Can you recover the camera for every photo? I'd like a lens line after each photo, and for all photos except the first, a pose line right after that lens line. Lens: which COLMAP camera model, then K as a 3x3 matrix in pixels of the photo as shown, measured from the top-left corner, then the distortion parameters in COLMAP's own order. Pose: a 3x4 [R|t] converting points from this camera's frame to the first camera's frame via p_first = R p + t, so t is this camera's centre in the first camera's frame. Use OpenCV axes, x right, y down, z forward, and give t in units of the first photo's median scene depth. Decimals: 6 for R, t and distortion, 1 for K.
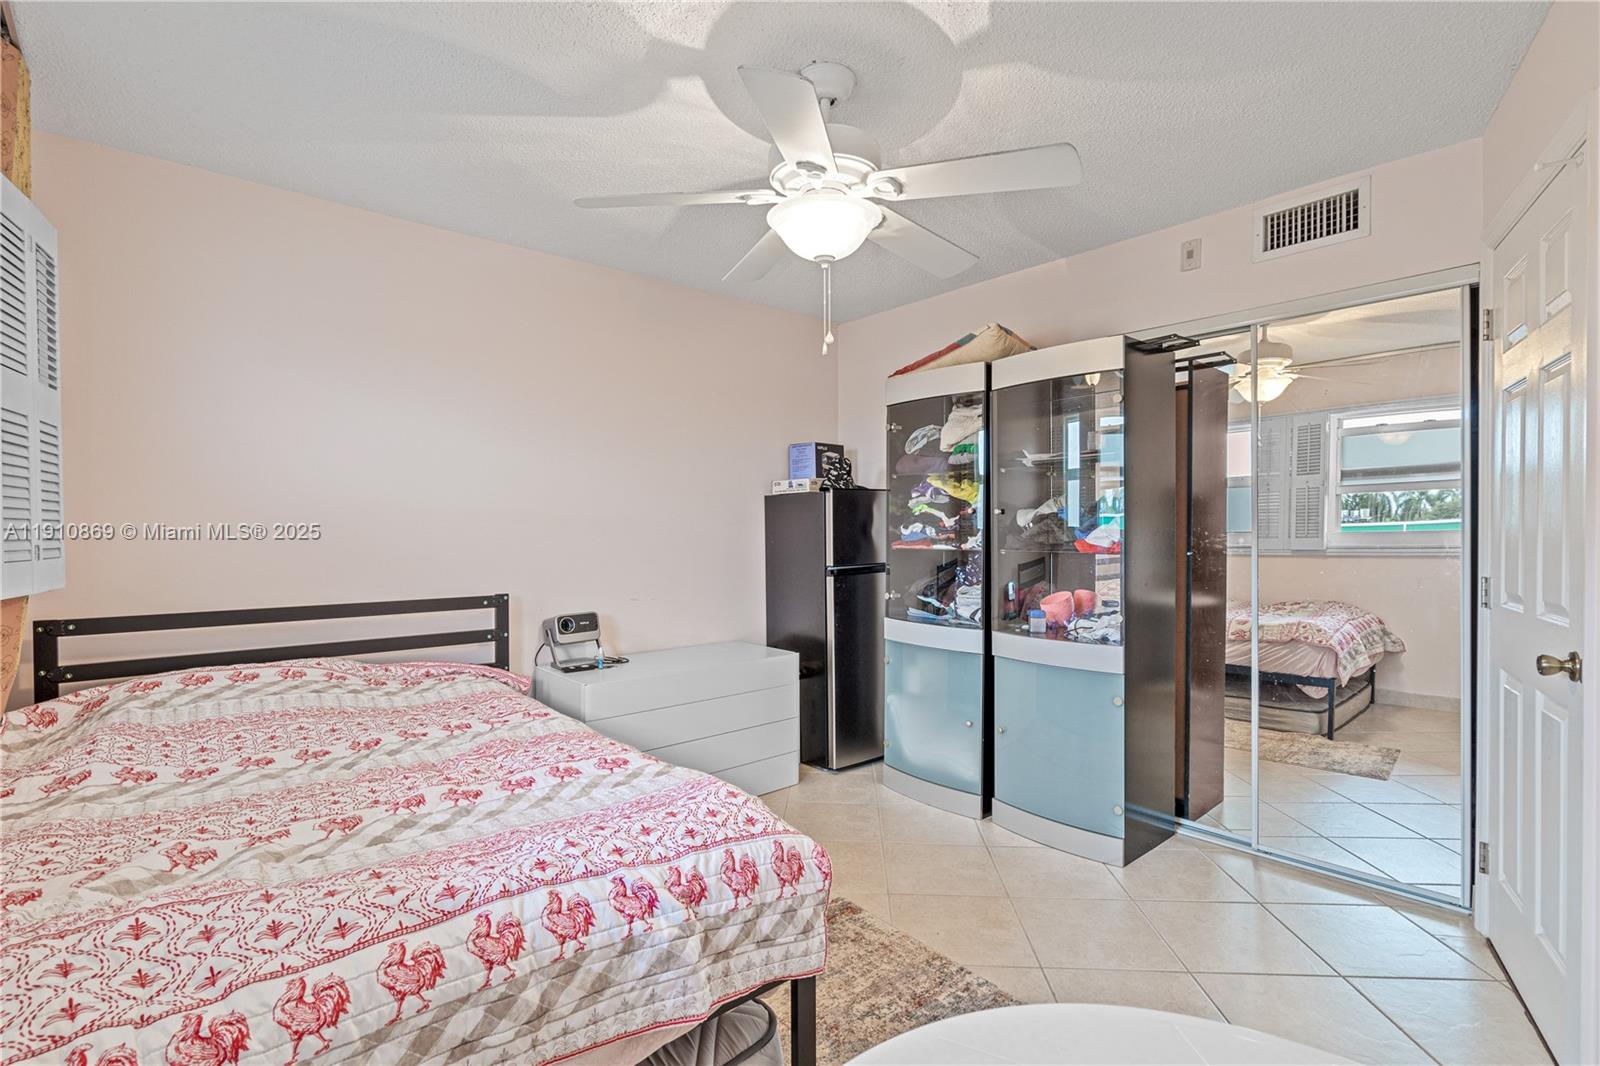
lens RADIAL K [[730.5, 0, 803.1], [0, 730.5, 536.3], [0, 0, 1]] dist [-0.003199, 0.001695]
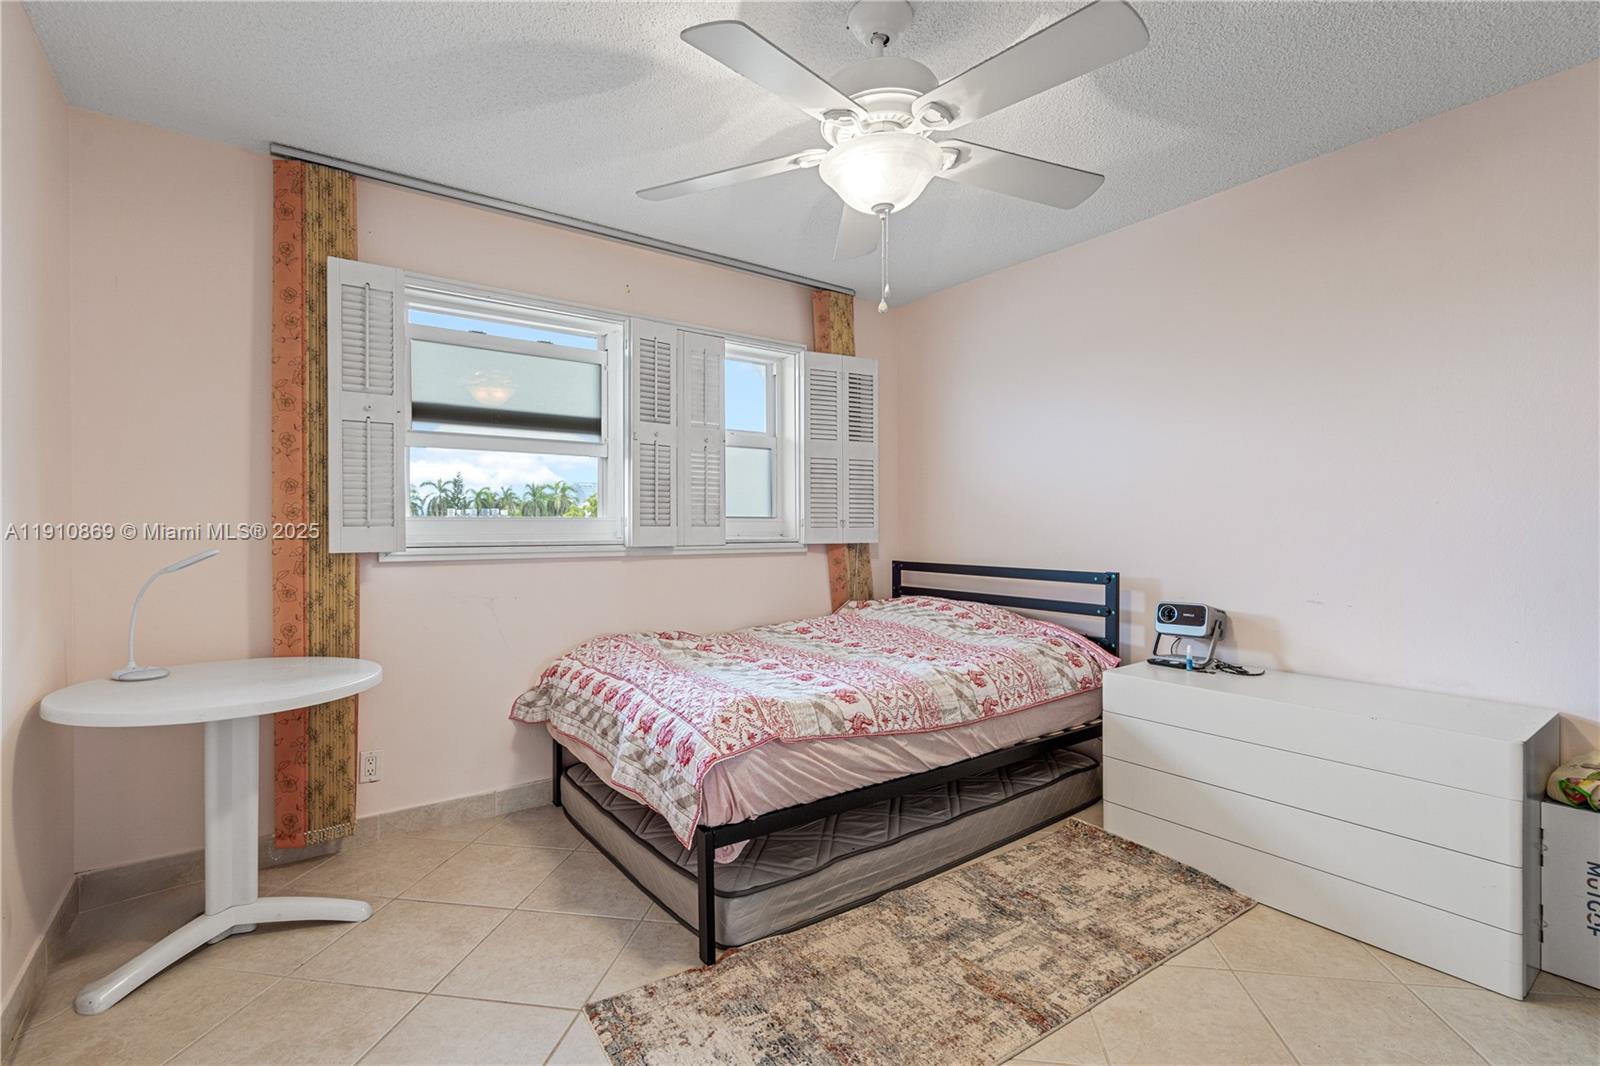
lens RADIAL K [[730.5, 0, 803.1], [0, 730.5, 526.7], [0, 0, 1]] dist [-0.003199, 0.001695]
pose [[-0.087457, 0.006460, -0.996147, 0.656960], [-0.005716, 0.999959, 0.006987, 0.010683], [0.996152, 0.006305, -0.087417, 0.669131]]
